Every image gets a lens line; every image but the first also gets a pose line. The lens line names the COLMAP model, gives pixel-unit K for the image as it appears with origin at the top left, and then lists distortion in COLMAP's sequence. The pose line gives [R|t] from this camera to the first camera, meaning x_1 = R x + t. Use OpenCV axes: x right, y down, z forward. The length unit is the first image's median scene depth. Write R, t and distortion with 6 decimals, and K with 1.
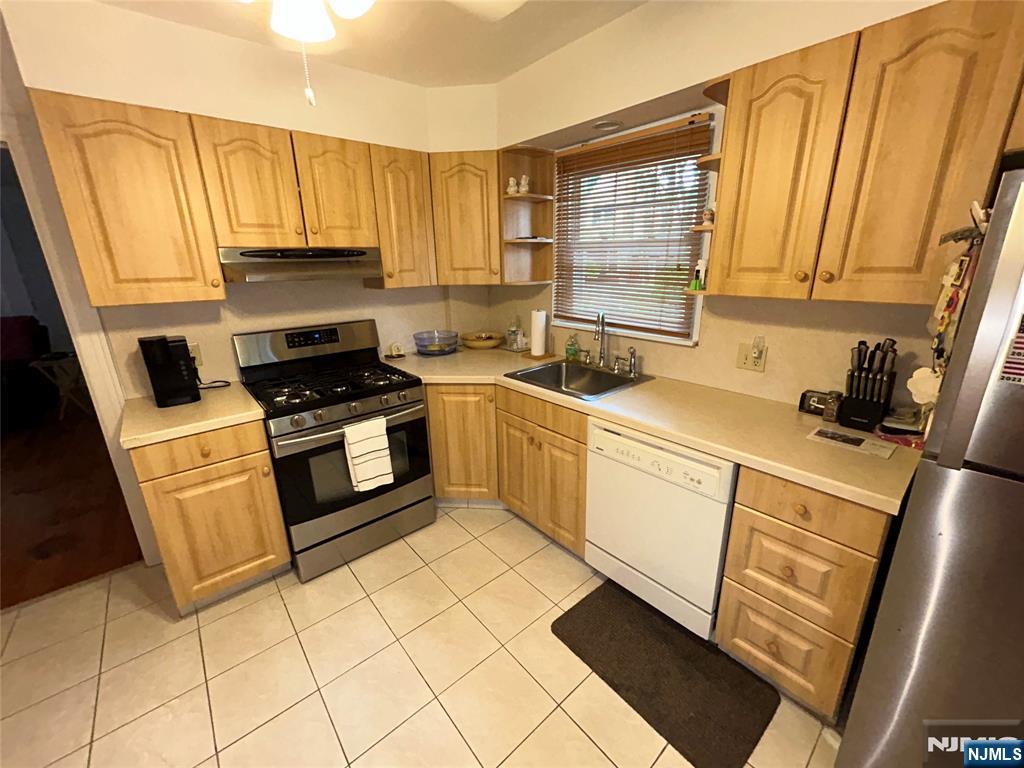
lens RADIAL K [[416.2, 0, 512.0], [0, 416.2, 384.0], [0, 0, 1]] dist [-0.000358, 0.000140]
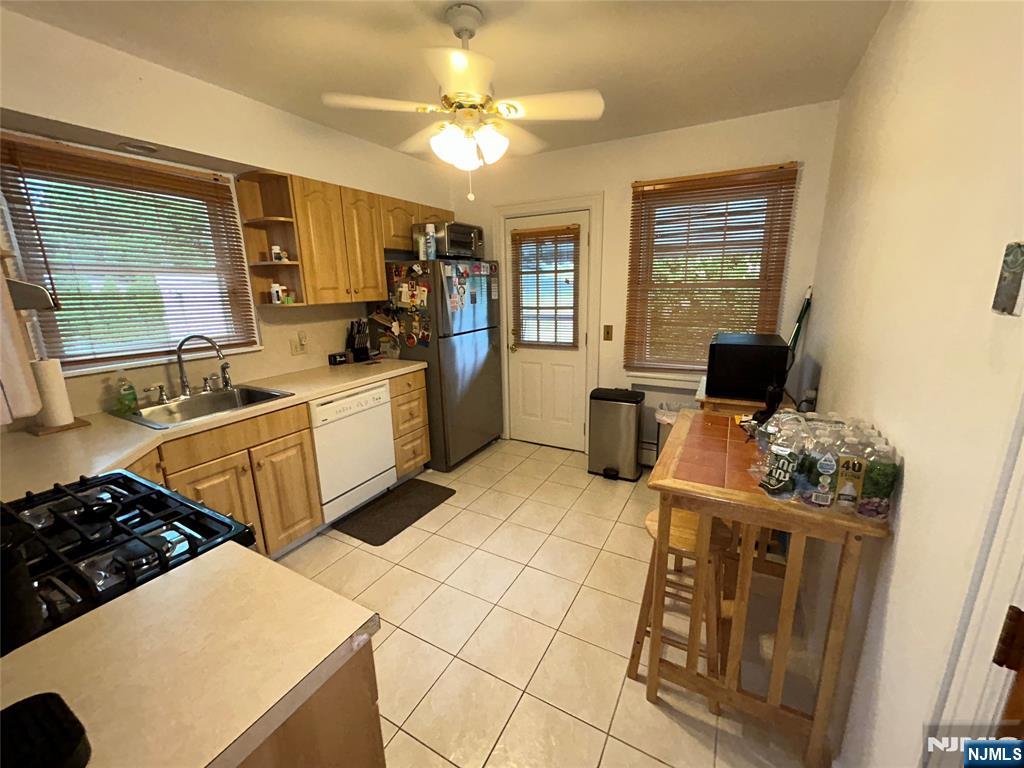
lens RADIAL K [[416.2, 0, 512.0], [0, 416.2, 384.0], [0, 0, 1]] dist [-0.000358, 0.000140]
pose [[-0.346340, -0.194990, 0.917621, -1.211479], [0.299979, 0.903782, 0.305271, -0.178549], [-0.888854, 0.380994, -0.254523, 0.764319]]
